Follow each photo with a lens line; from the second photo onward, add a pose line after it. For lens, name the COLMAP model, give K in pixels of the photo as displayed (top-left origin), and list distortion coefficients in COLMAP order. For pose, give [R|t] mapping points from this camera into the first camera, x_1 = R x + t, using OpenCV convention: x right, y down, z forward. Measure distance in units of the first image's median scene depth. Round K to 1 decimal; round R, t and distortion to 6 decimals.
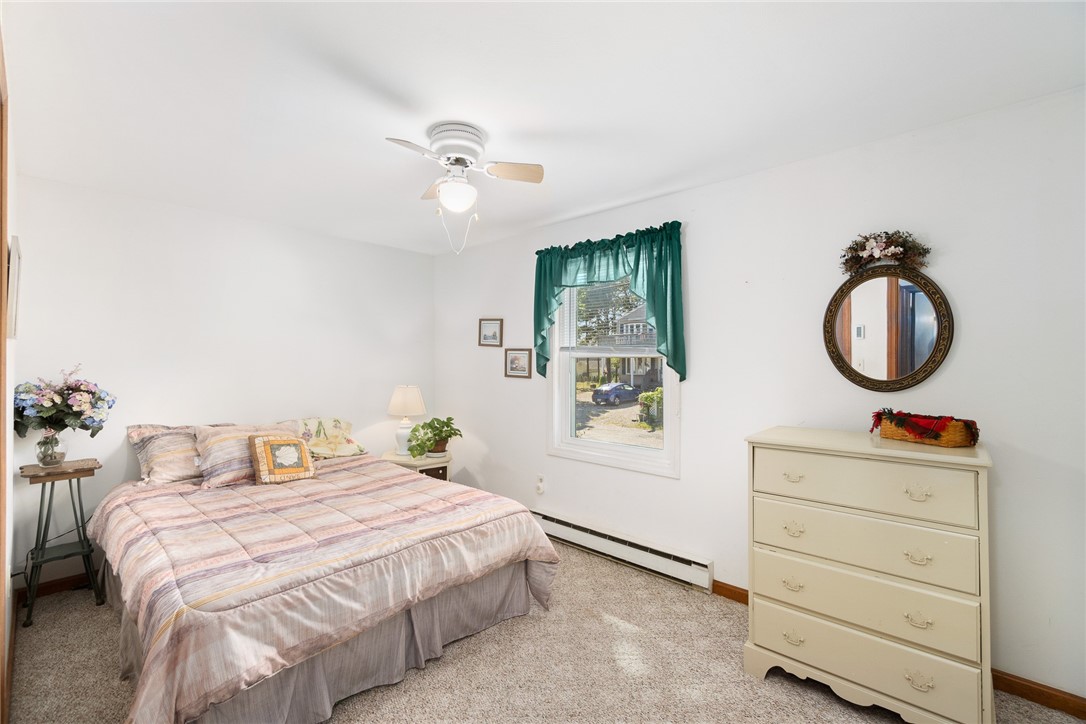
lens RADIAL K [[472.8, 0, 532.4], [0, 472.8, 357.8], [0, 0, 1]] dist [-0.003134, 0.002011]
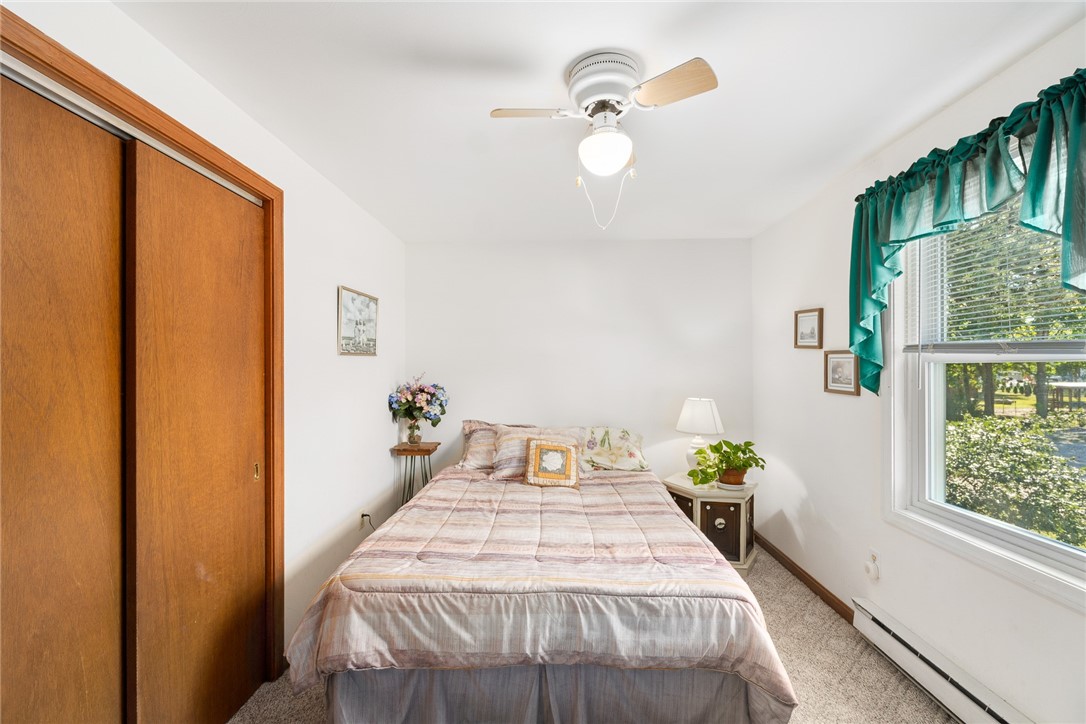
lens RADIAL K [[472.8, 0, 538.5], [0, 472.8, 367.4], [0, 0, 1]] dist [-0.003134, 0.002011]
pose [[0.648378, -0.005244, -0.761301, 0.299233], [0.008893, 0.999960, 0.000686, 0.000748], [0.761267, -0.007215, 0.648399, 0.362373]]
